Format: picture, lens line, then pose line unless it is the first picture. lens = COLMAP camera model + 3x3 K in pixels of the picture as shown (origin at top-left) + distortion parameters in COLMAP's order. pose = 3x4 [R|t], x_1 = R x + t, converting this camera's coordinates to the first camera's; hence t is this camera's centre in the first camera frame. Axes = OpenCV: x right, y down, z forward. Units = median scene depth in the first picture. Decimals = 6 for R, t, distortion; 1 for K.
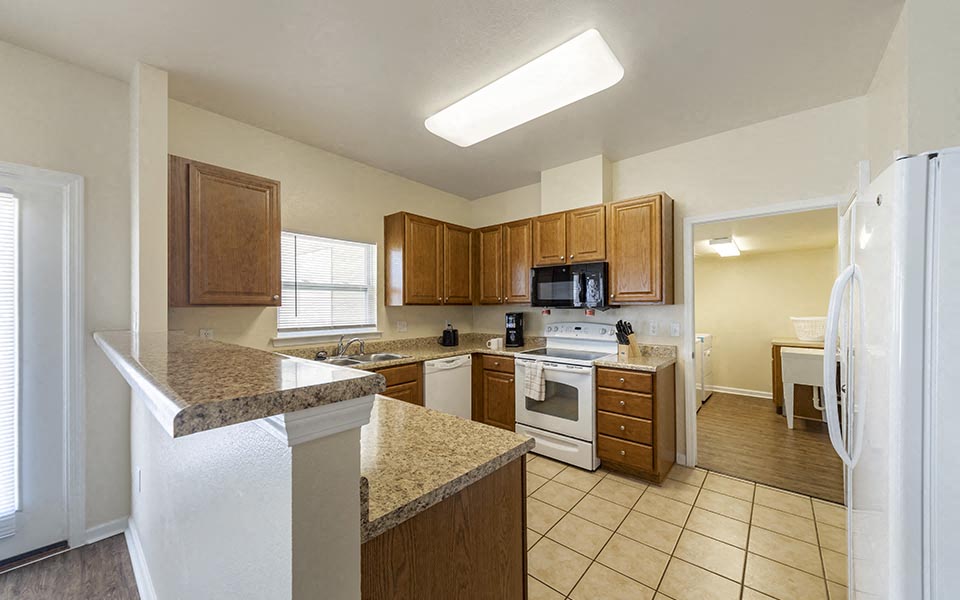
lens RADIAL K [[350.7, 0, 480.0], [0, 350.7, 300.0], [0, 0, 1]] dist [-0.001091, -0.000051]
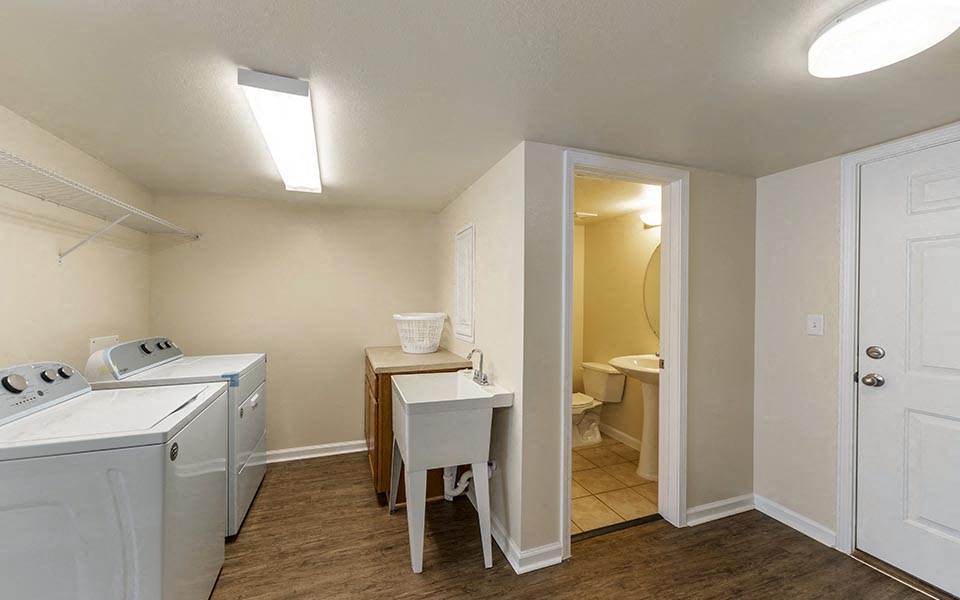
lens RADIAL K [[350.7, 0, 480.0], [0, 350.7, 300.0], [0, 0, 1]] dist [-0.001091, -0.000051]
pose [[0.463887, -0.010661, 0.885830, 0.167028], [-0.035243, 0.998914, 0.030478, 0.000393], [-0.885193, -0.045358, 0.463008, 0.232975]]
